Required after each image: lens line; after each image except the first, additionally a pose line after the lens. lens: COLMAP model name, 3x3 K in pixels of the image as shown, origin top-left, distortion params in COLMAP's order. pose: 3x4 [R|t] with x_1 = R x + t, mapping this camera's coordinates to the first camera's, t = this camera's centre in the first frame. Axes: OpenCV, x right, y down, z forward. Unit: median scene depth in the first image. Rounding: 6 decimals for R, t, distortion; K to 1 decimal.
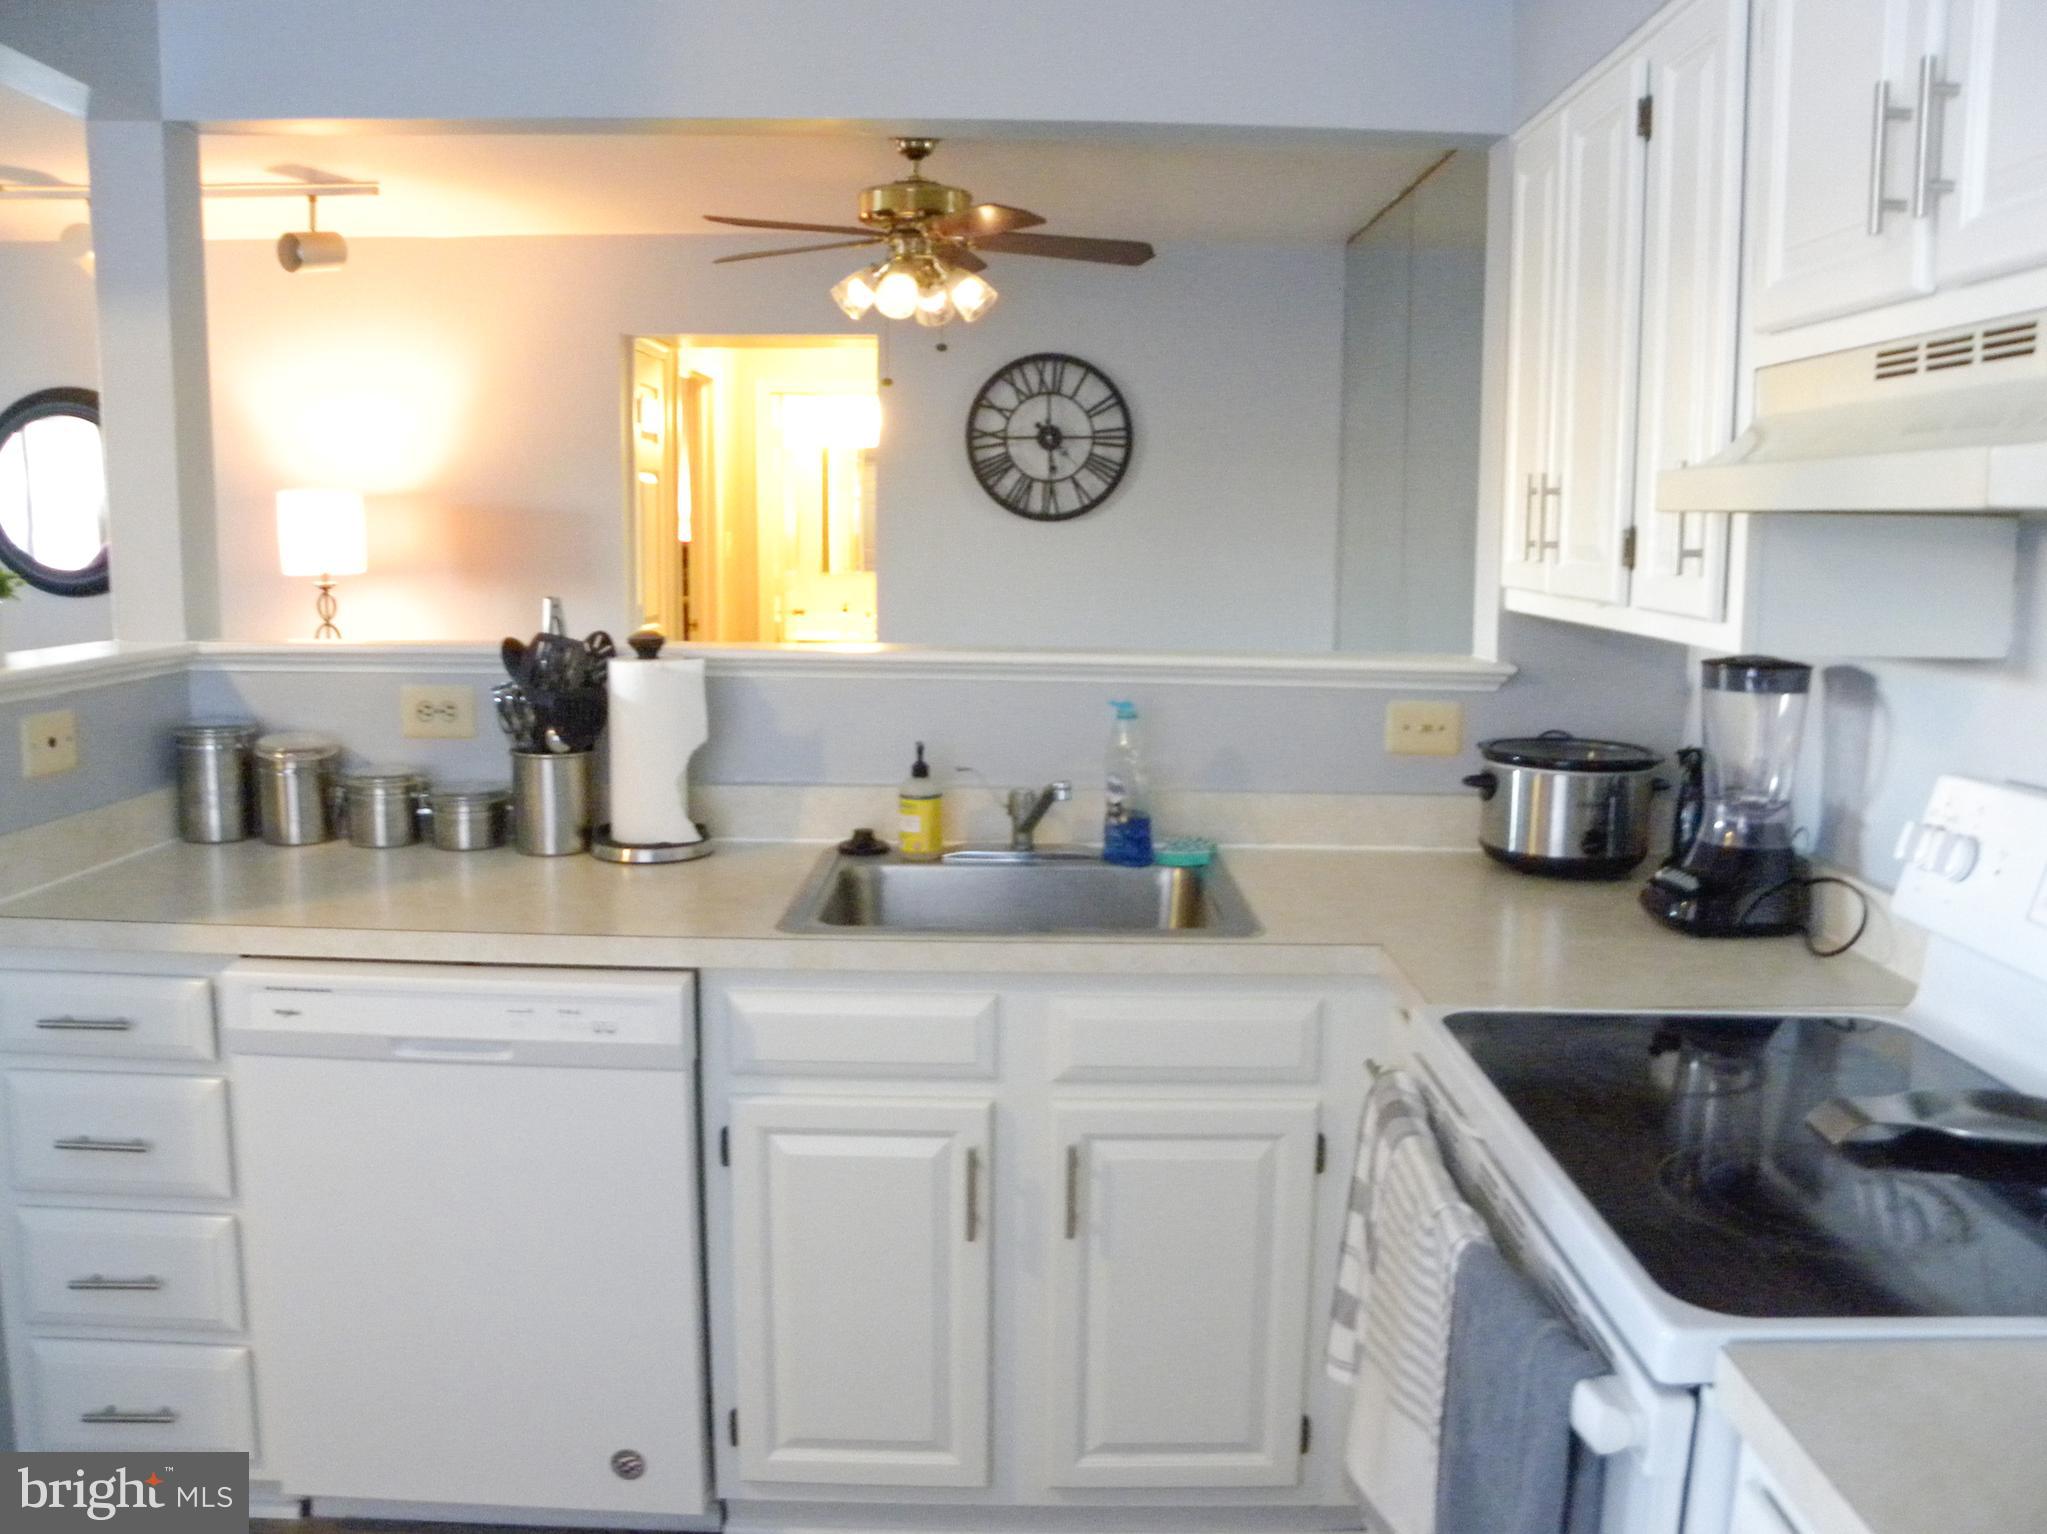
lens RADIAL K [[1606.0, 0, 1023.5], [0, 1606.0, 767.0], [0, 0, 1]] dist [-0.151315, 0.085481]
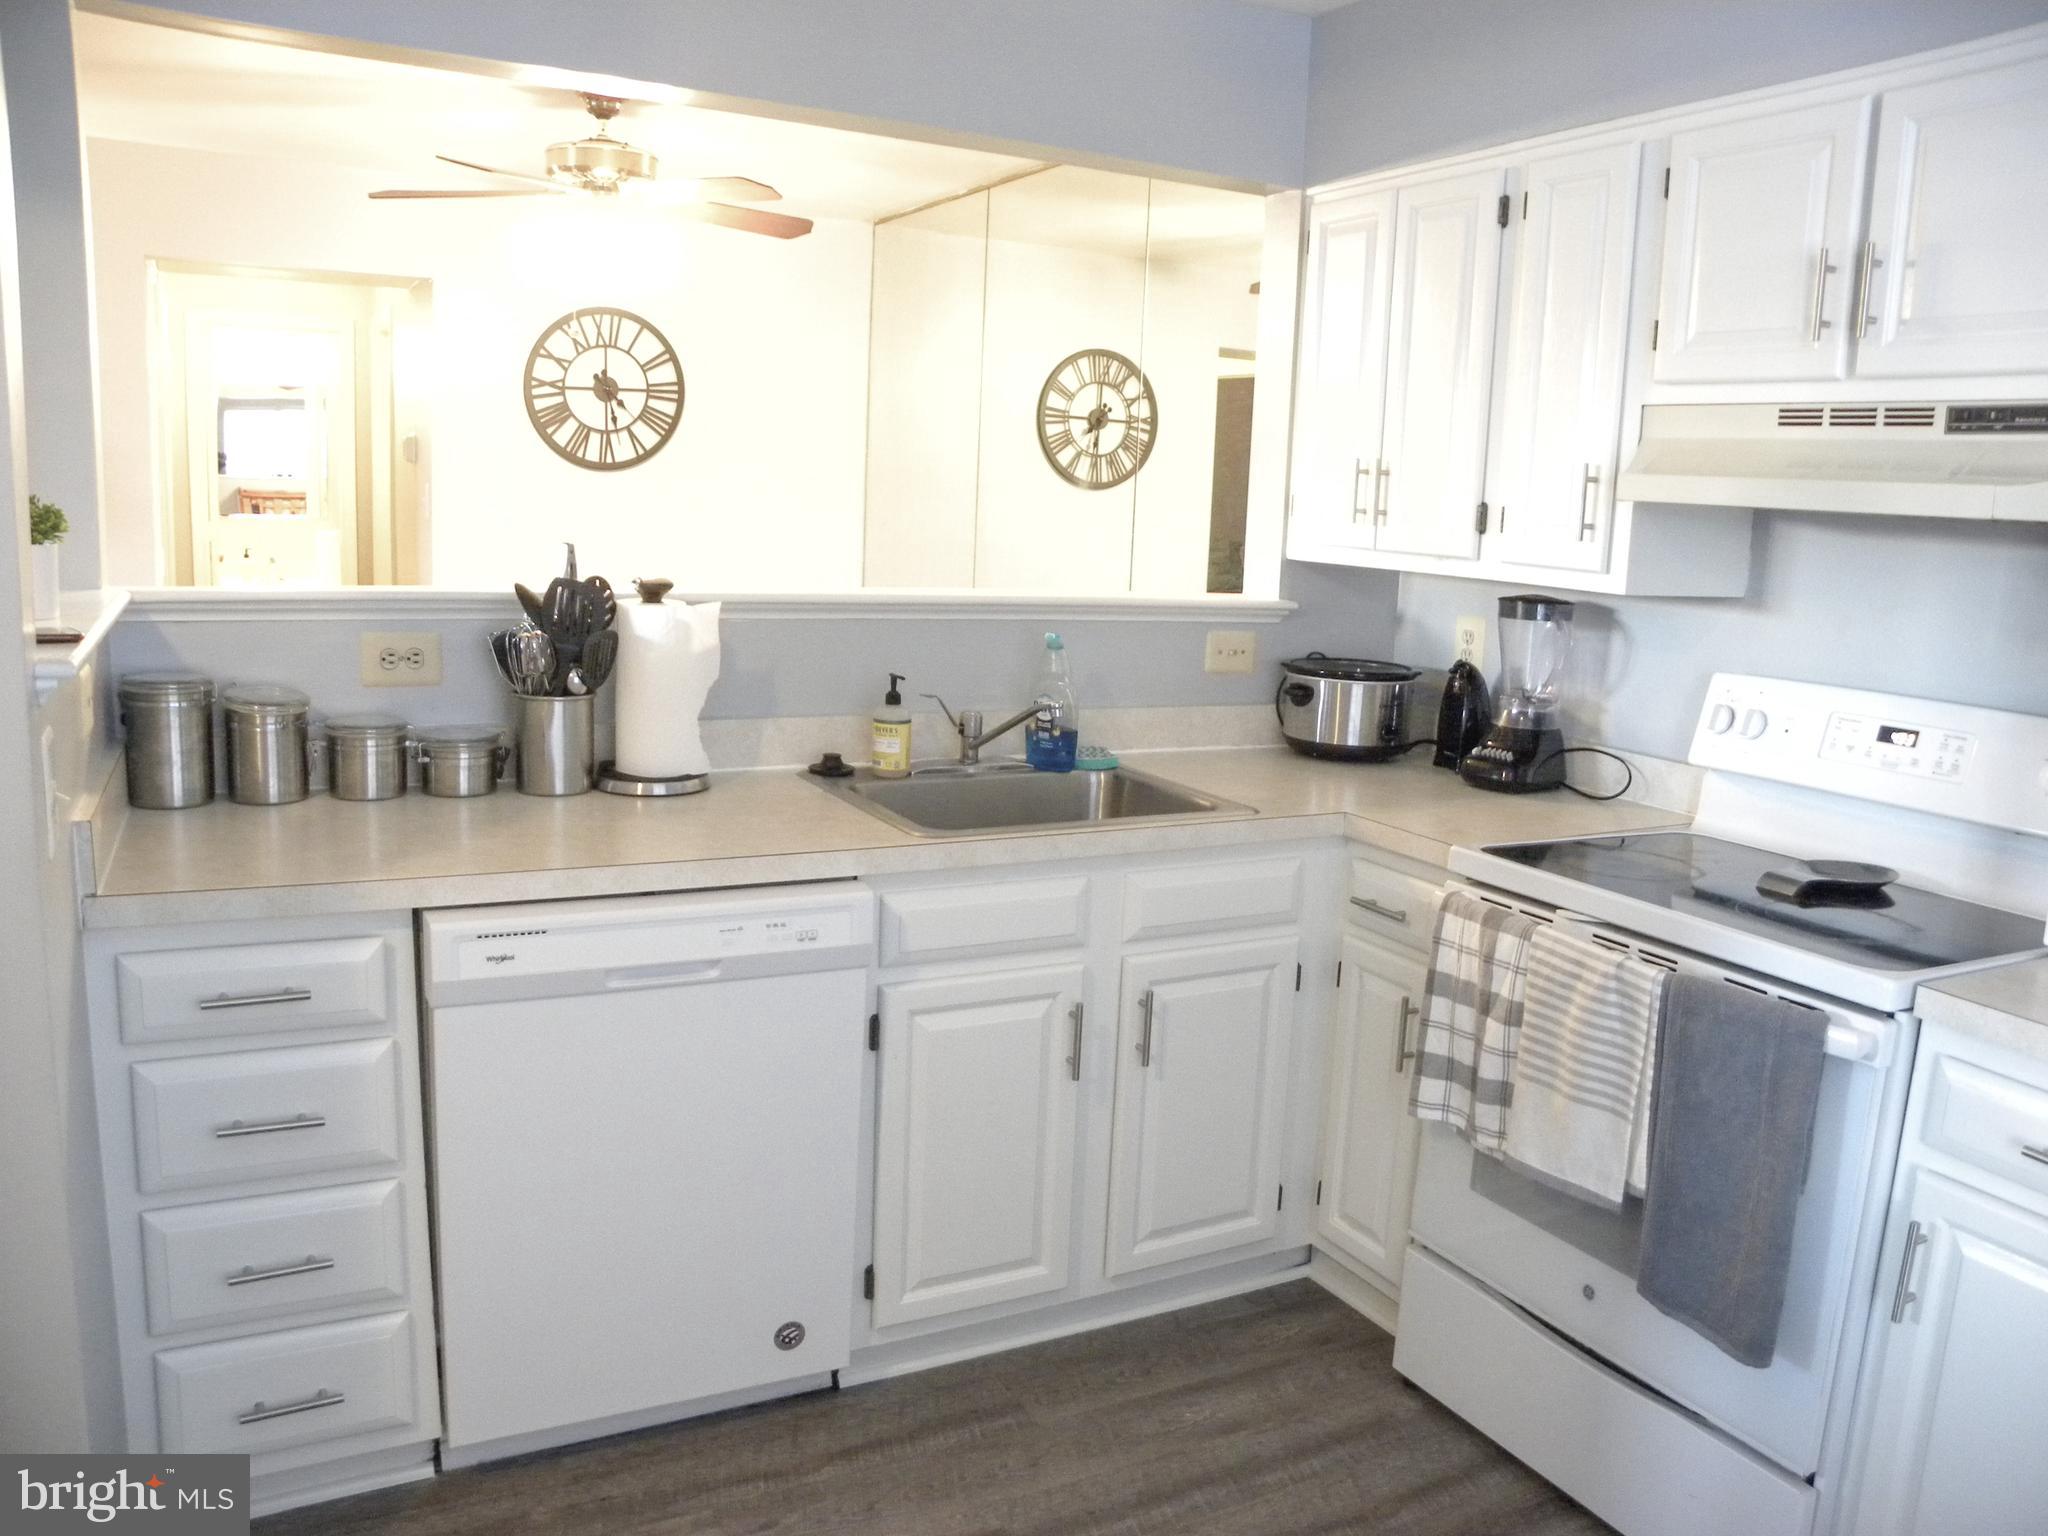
lens RADIAL K [[1535.6, 0, 1024.0], [0, 1535.6, 768.0], [0, 0, 1]] dist [-0.140359, 0.064848]
pose [[0.885564, -0.056422, 0.461078, -0.487324], [0.036724, 0.997993, 0.051589, -0.001398], [-0.463064, -0.028752, 0.885858, -0.009125]]
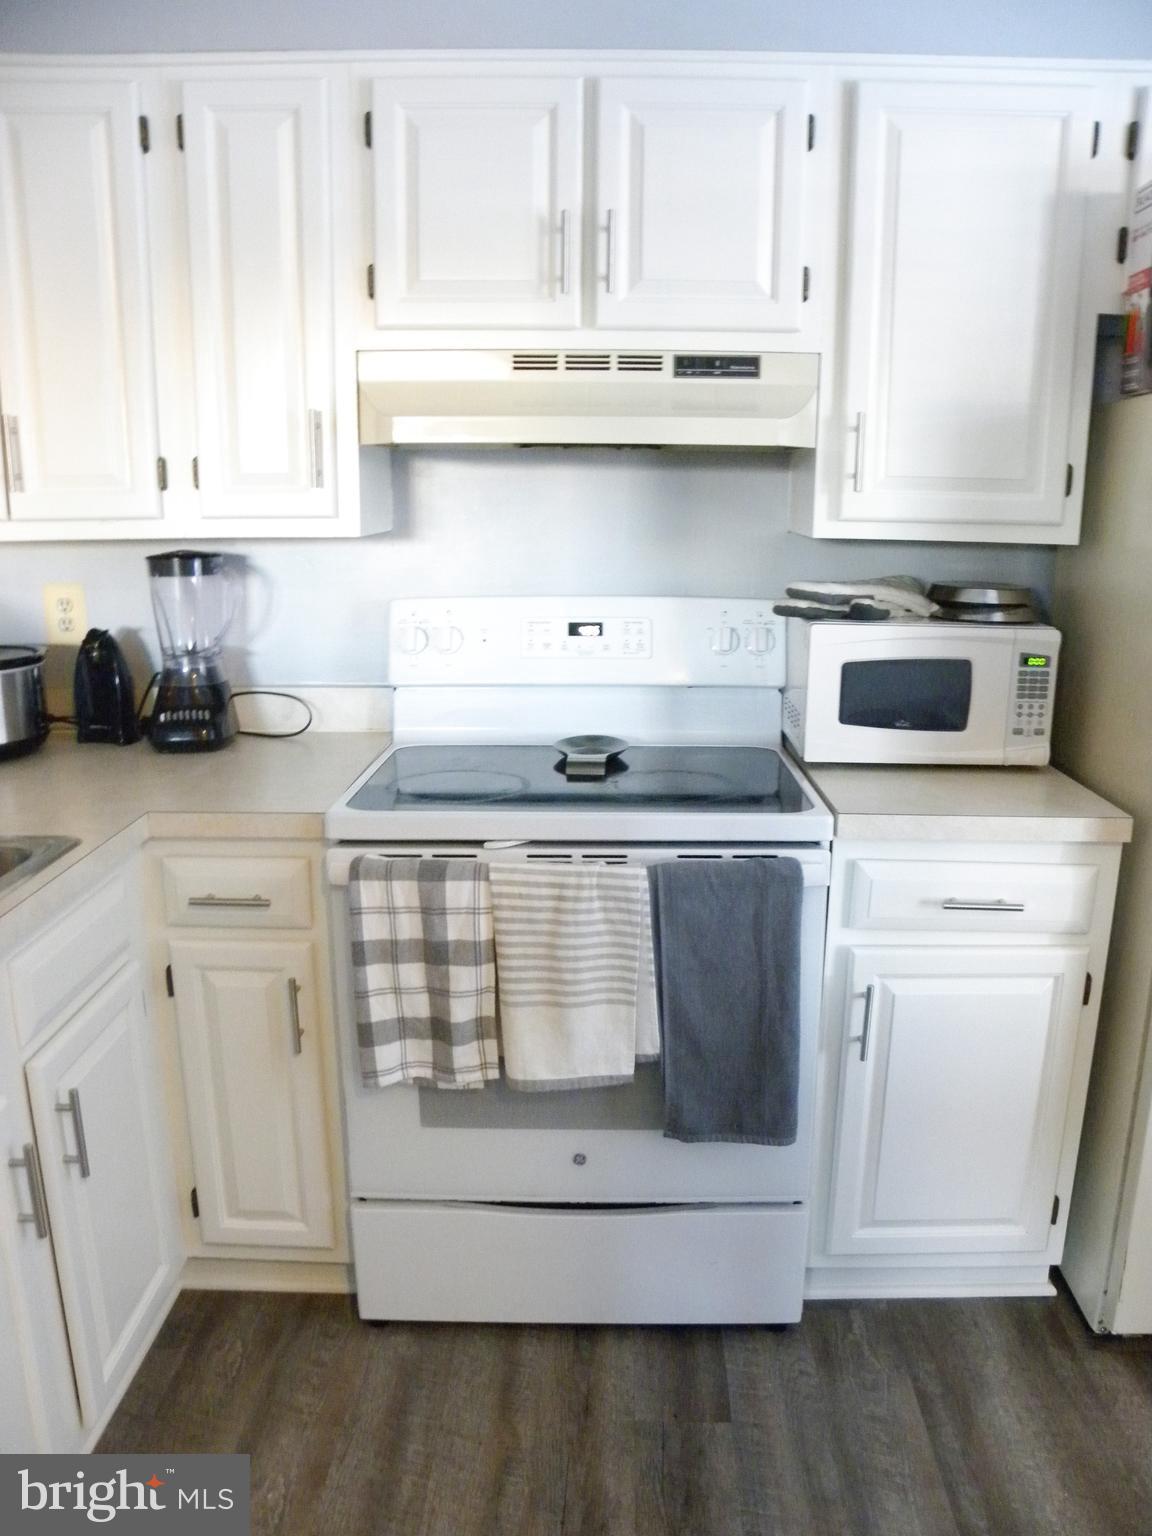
lens RADIAL K [[1205.1, 0, 590.5], [0, 1205.1, 809.5], [0, 0, 1]] dist [-0.151315, 0.085481]
pose [[0.021425, -0.270034, 0.962612, -0.504414], [0.141708, 0.953933, 0.264445, -0.063256], [-0.989677, 0.130744, 0.058704, 0.498565]]
